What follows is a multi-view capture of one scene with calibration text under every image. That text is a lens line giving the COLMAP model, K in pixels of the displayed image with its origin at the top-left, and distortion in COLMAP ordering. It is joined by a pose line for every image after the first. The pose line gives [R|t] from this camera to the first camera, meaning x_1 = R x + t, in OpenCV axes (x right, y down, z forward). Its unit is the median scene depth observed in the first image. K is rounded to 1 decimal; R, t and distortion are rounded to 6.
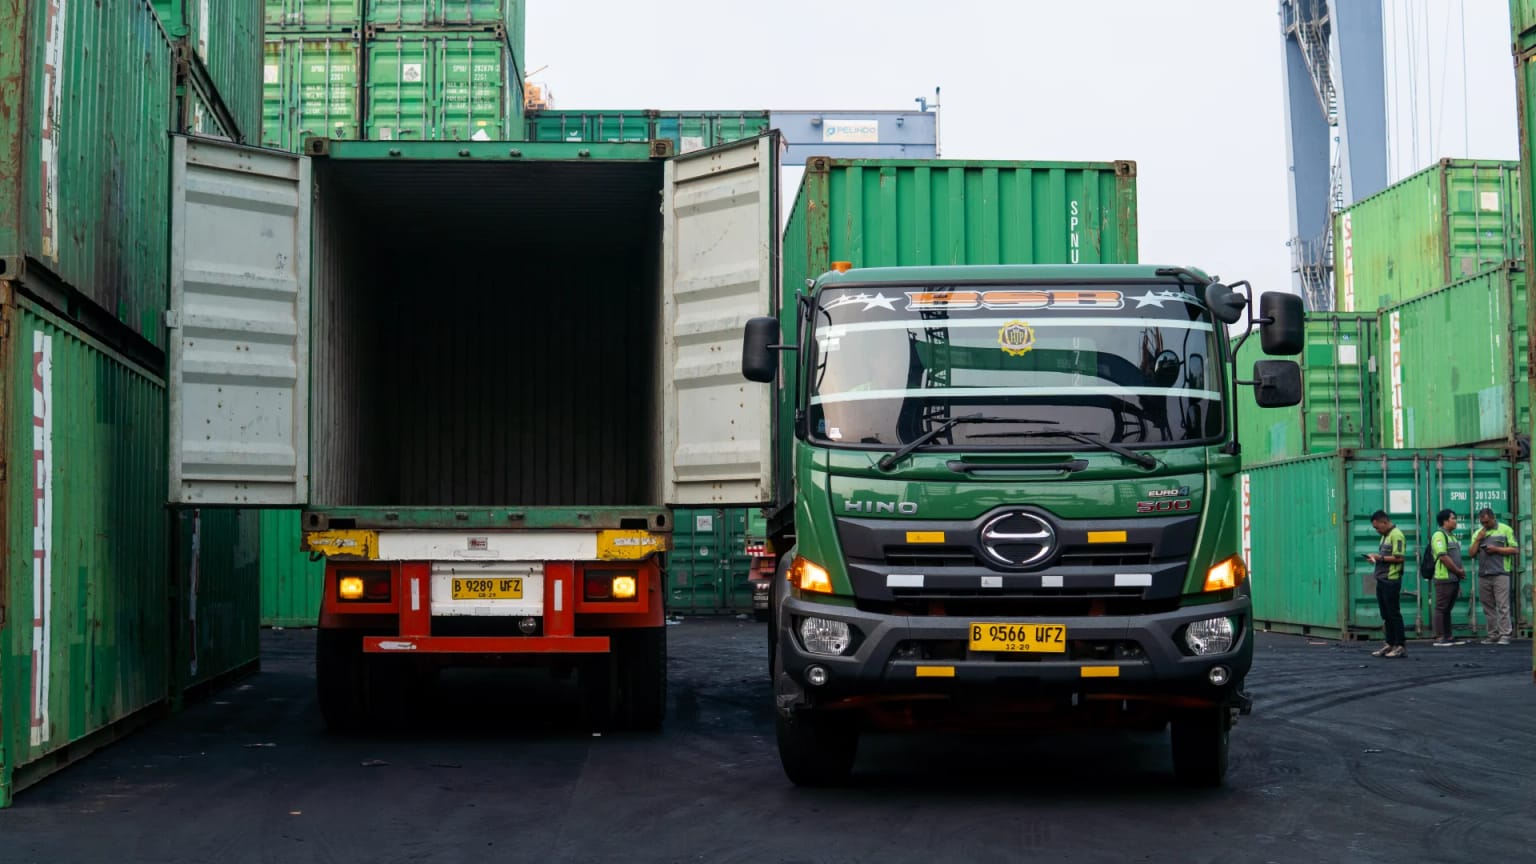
lens RADIAL K [[2063.3, 0, 768.0], [0, 2063.3, 432.0], [0, 0, 1]] dist [-0.027703, -0.053819]
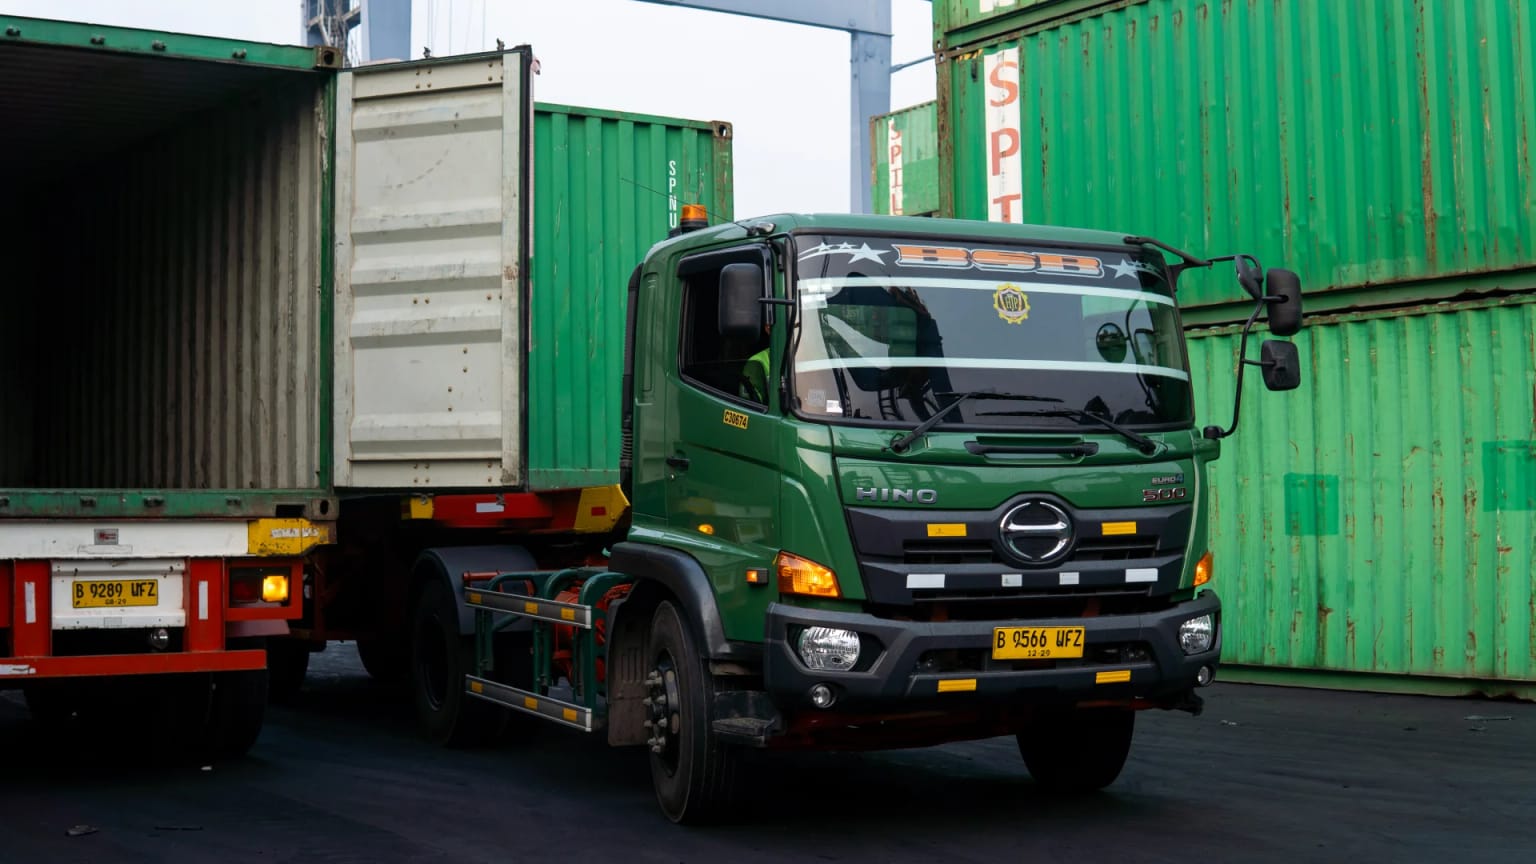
lens RADIAL K [[2008.4, 0, 768.0], [0, 2008.4, 432.0], [0, 0, 1]] dist [-0.121098, -0.047949]
pose [[0.877483, 0.015894, 0.479345, -0.299032], [-0.020642, 0.999776, 0.004638, 0.005941], [-0.479164, -0.013964, 0.877614, 0.231297]]
